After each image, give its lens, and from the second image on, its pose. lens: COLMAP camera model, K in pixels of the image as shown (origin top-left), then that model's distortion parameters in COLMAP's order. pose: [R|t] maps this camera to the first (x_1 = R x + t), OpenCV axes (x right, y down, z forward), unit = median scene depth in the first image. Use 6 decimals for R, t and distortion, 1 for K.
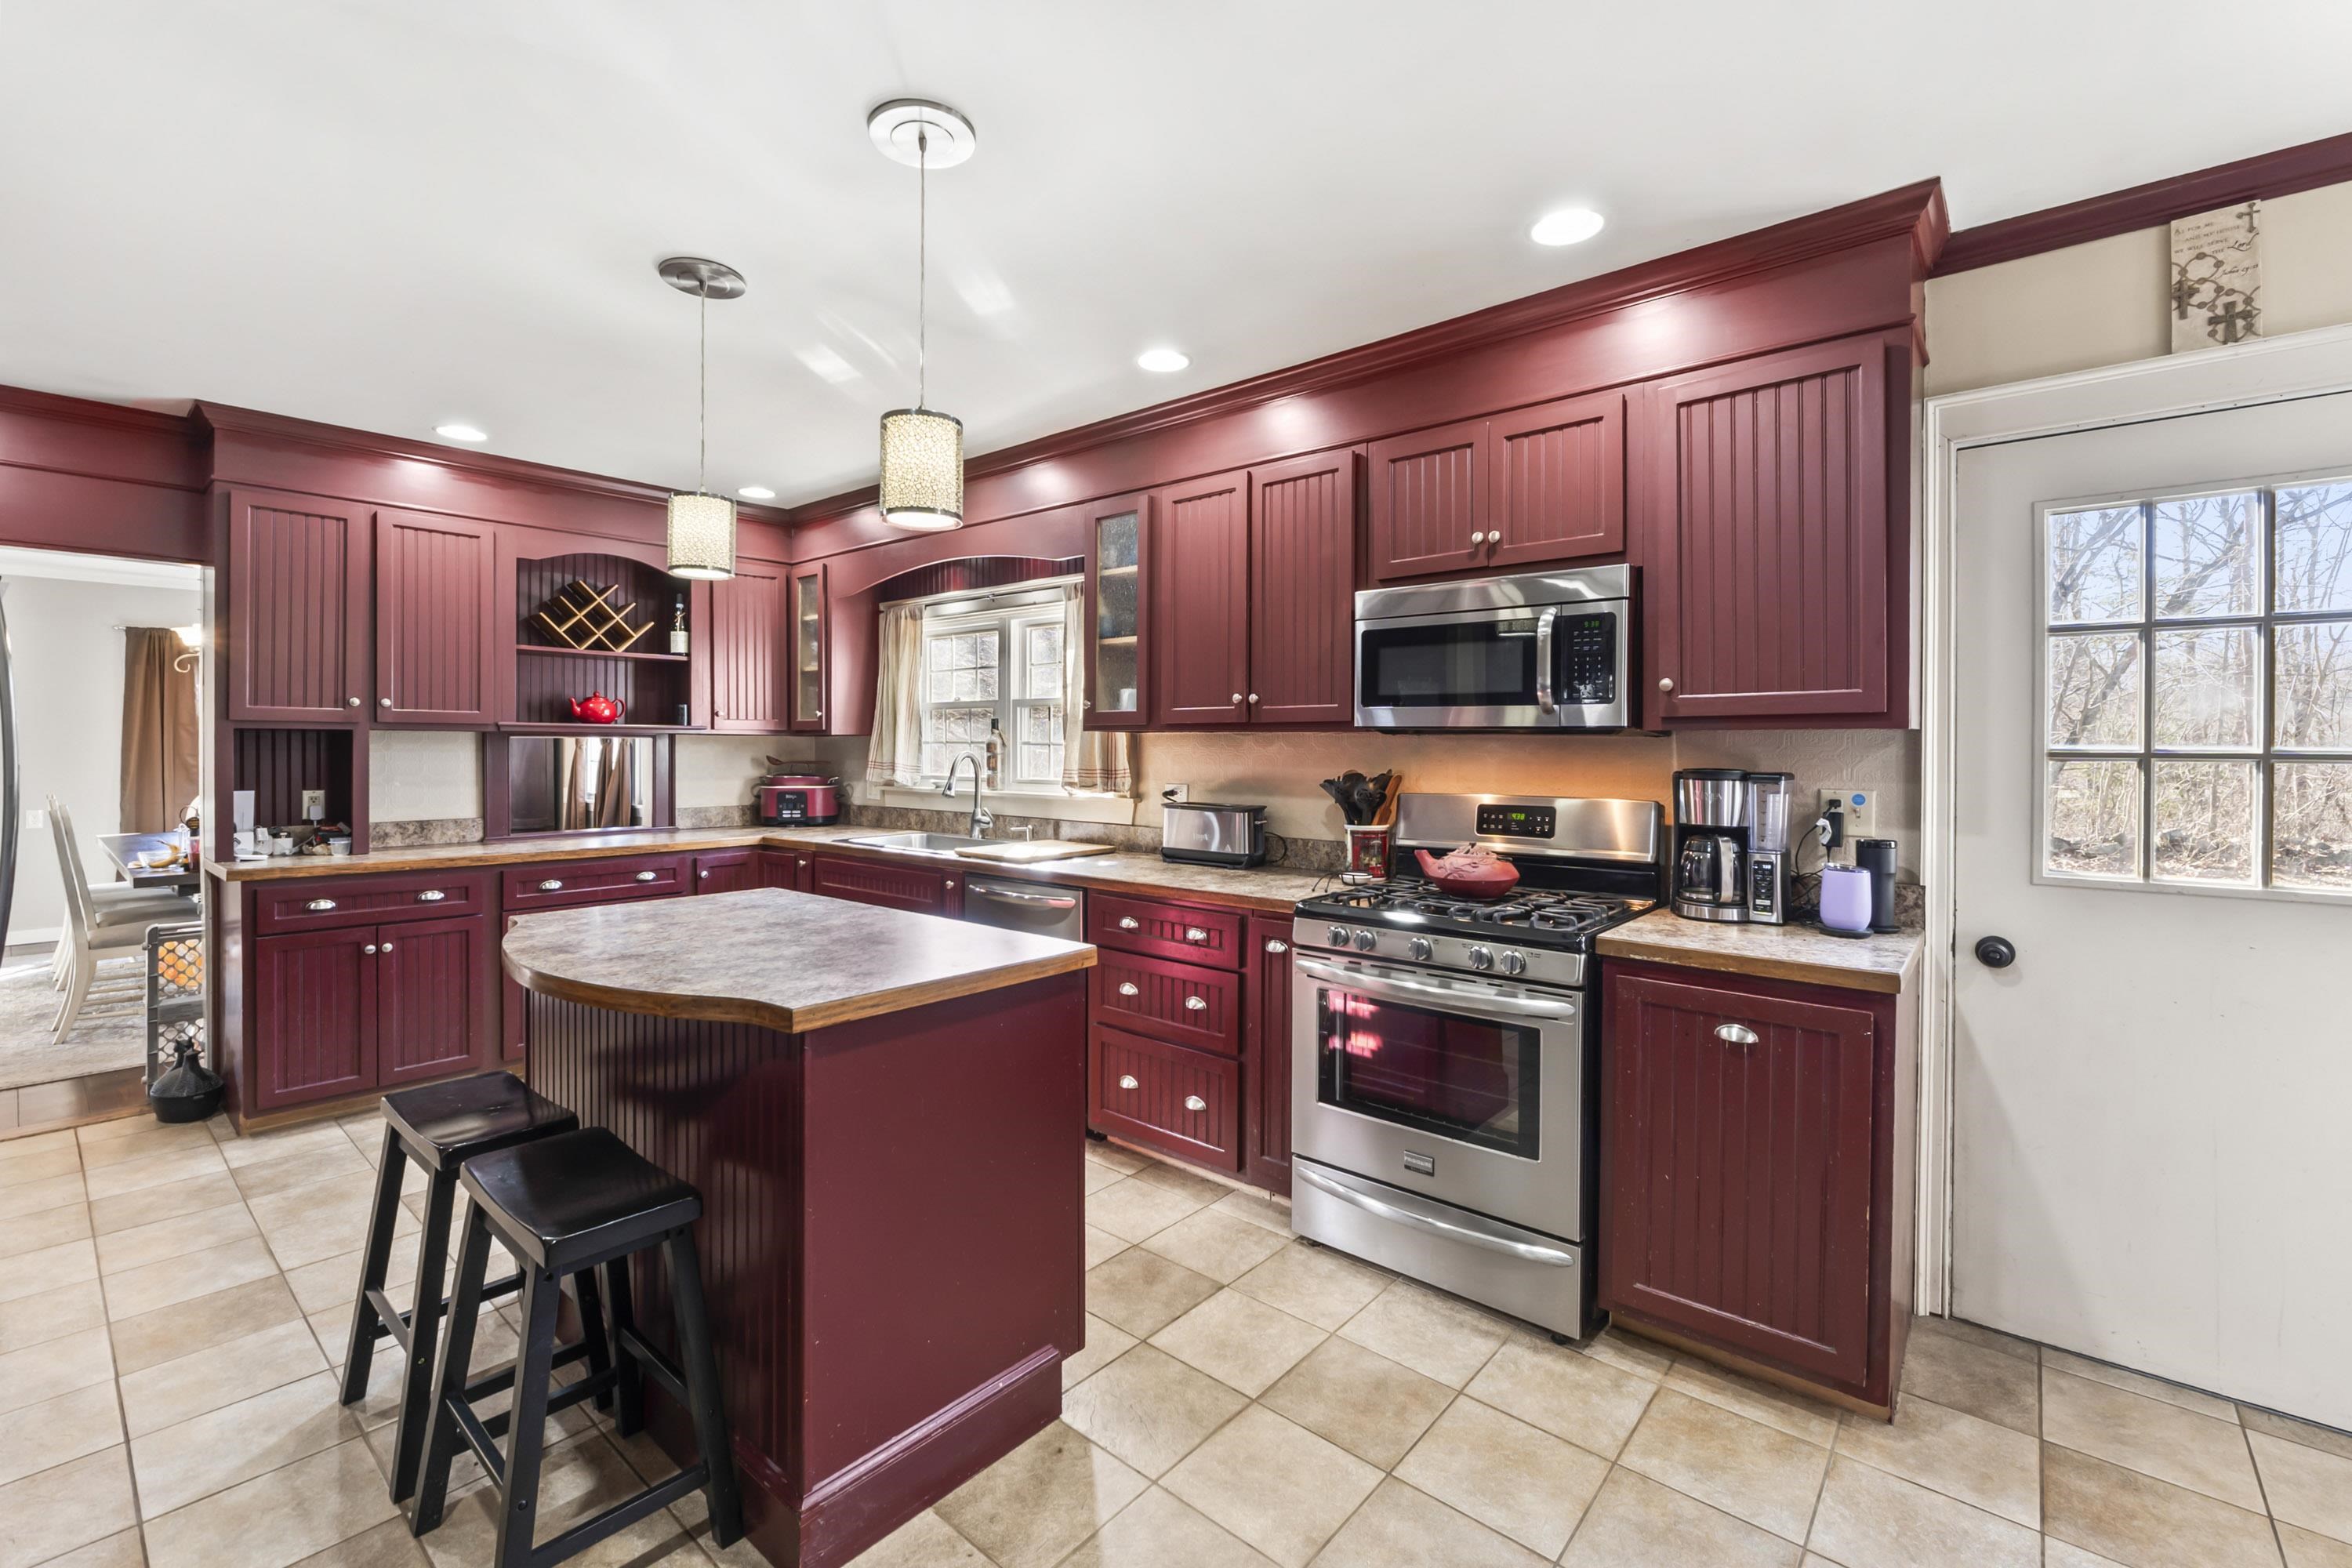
lens RADIAL K [[1005.7, 0, 1149.9], [0, 1005.7, 745.2], [0, 0, 1]] dist [0.000560, 0.000044]
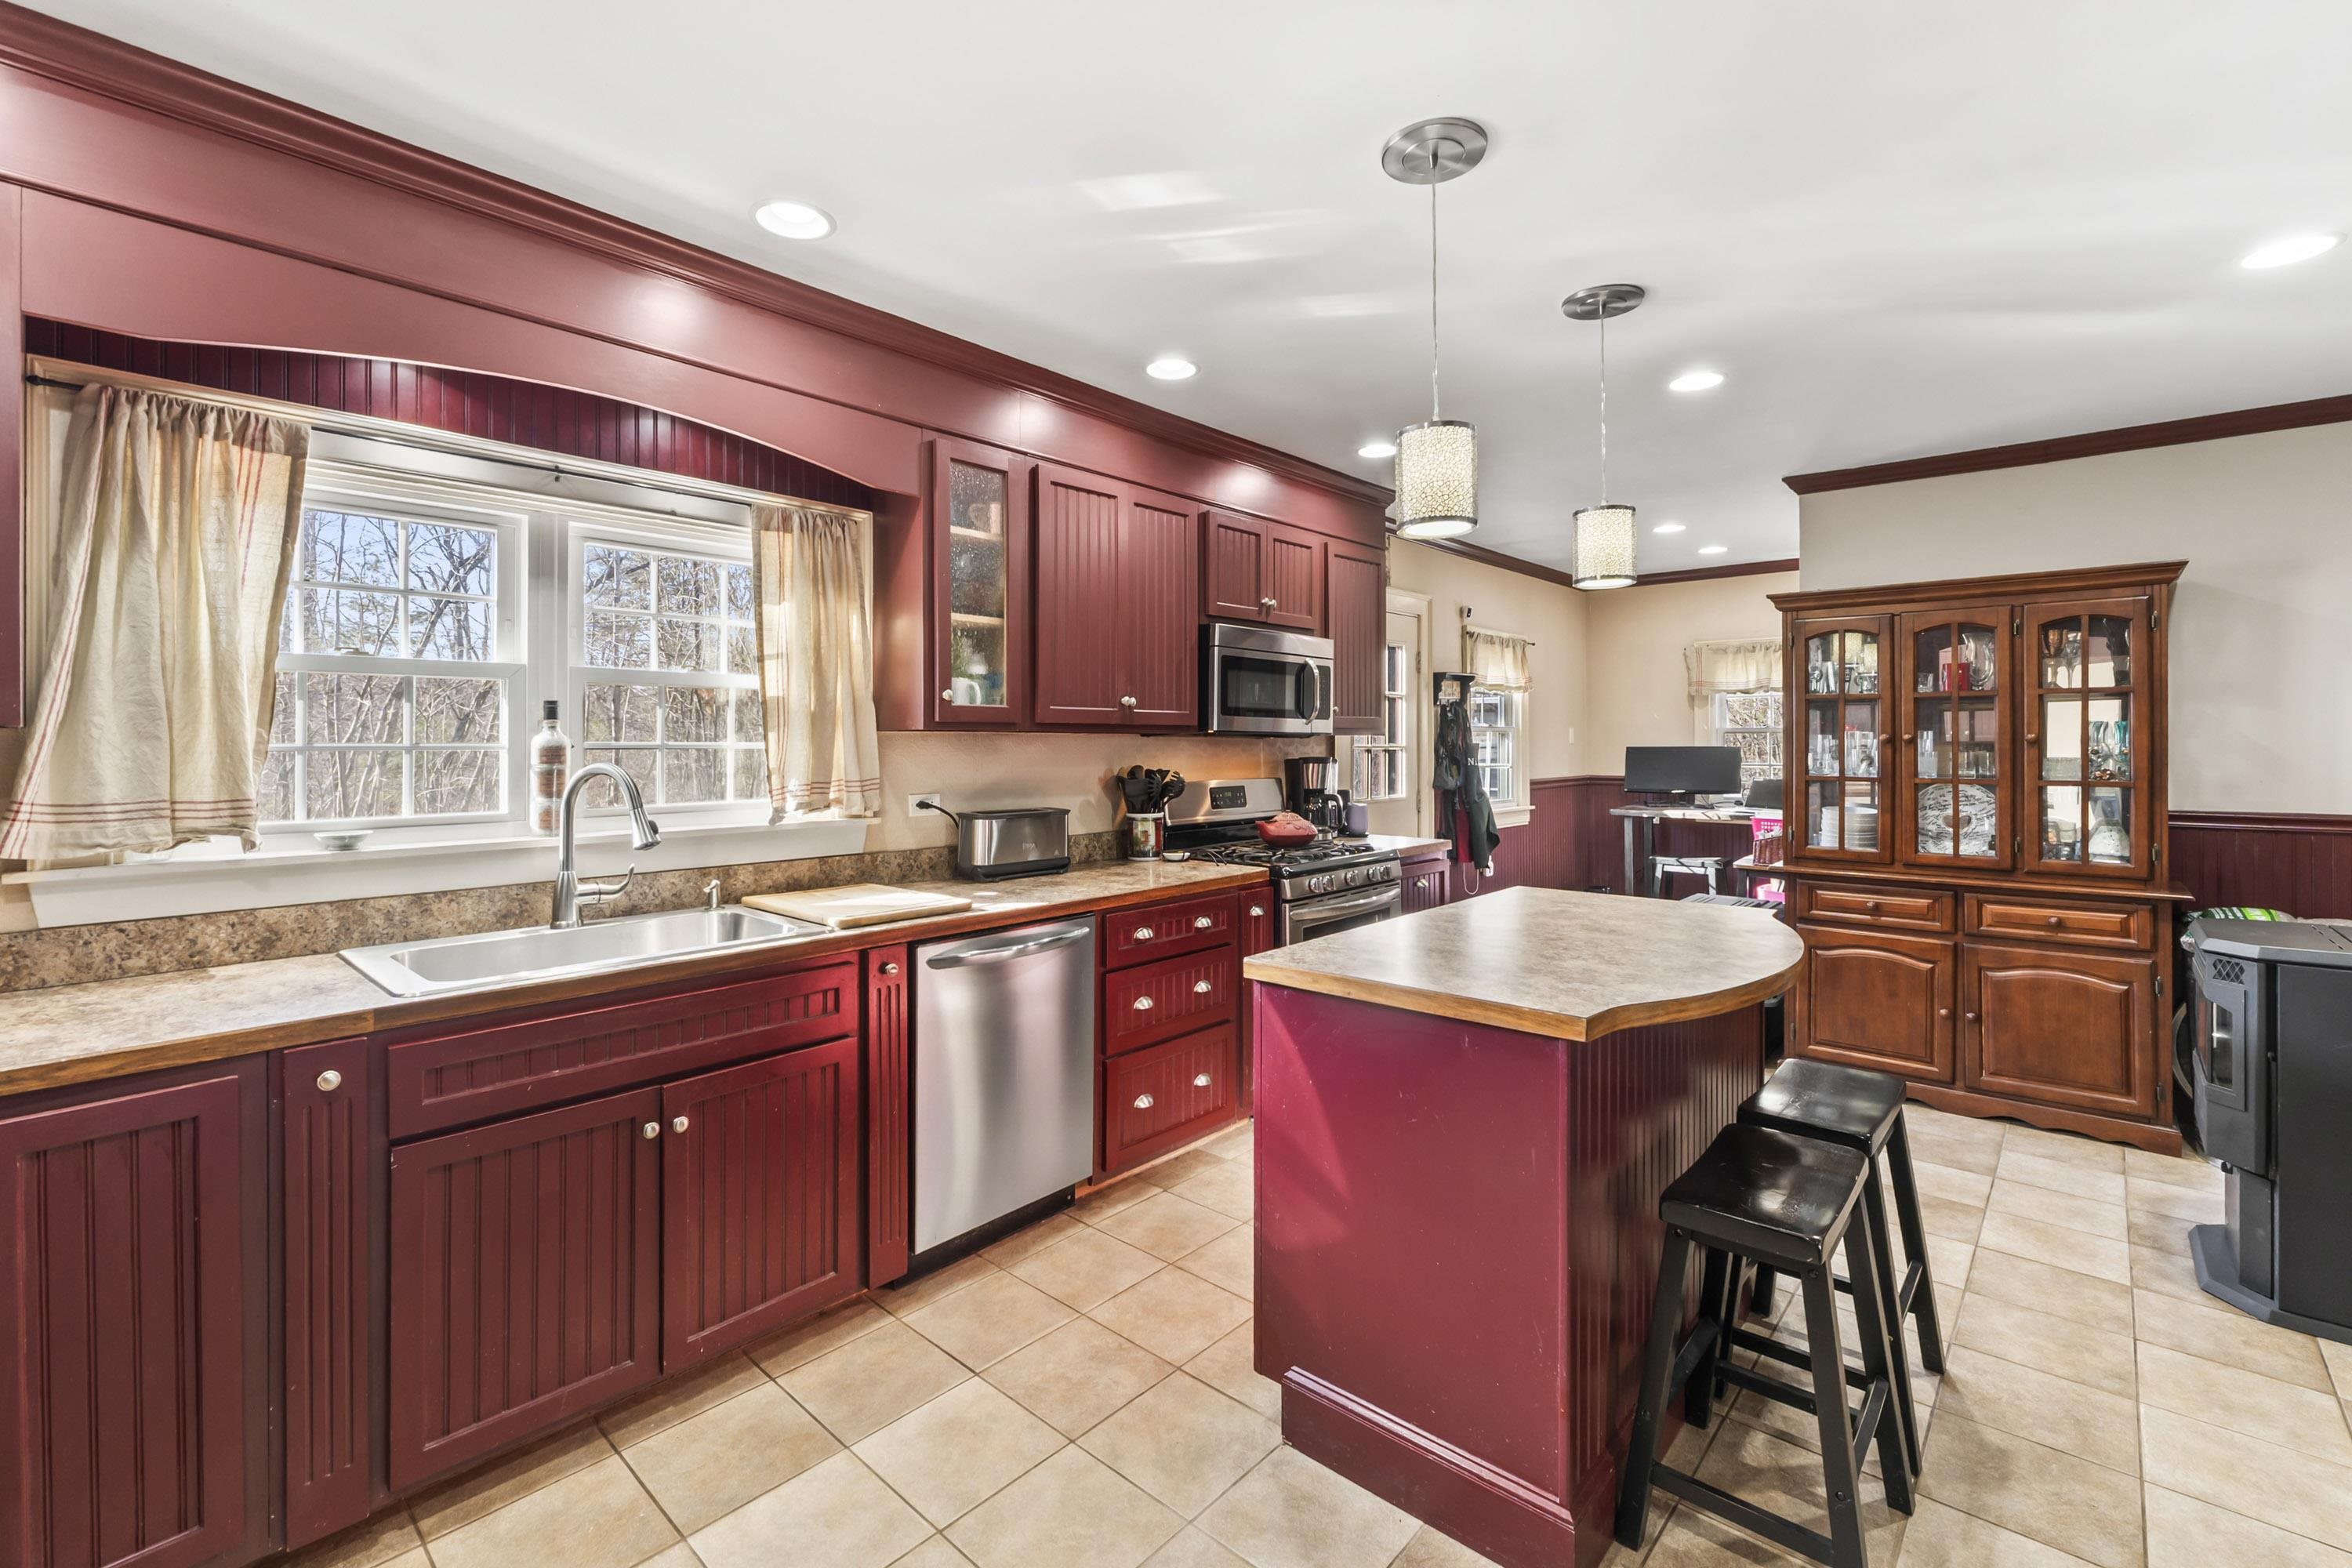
lens RADIAL K [[1005.7, 0, 1149.9], [0, 1005.7, 745.2], [0, 0, 1]] dist [0.000560, 0.000044]
pose [[0.033809, -0.010263, 0.999376, -0.758714], [0.000076, 0.999947, 0.010266, -0.009206], [-0.999428, -0.000271, 0.033808, 0.753480]]
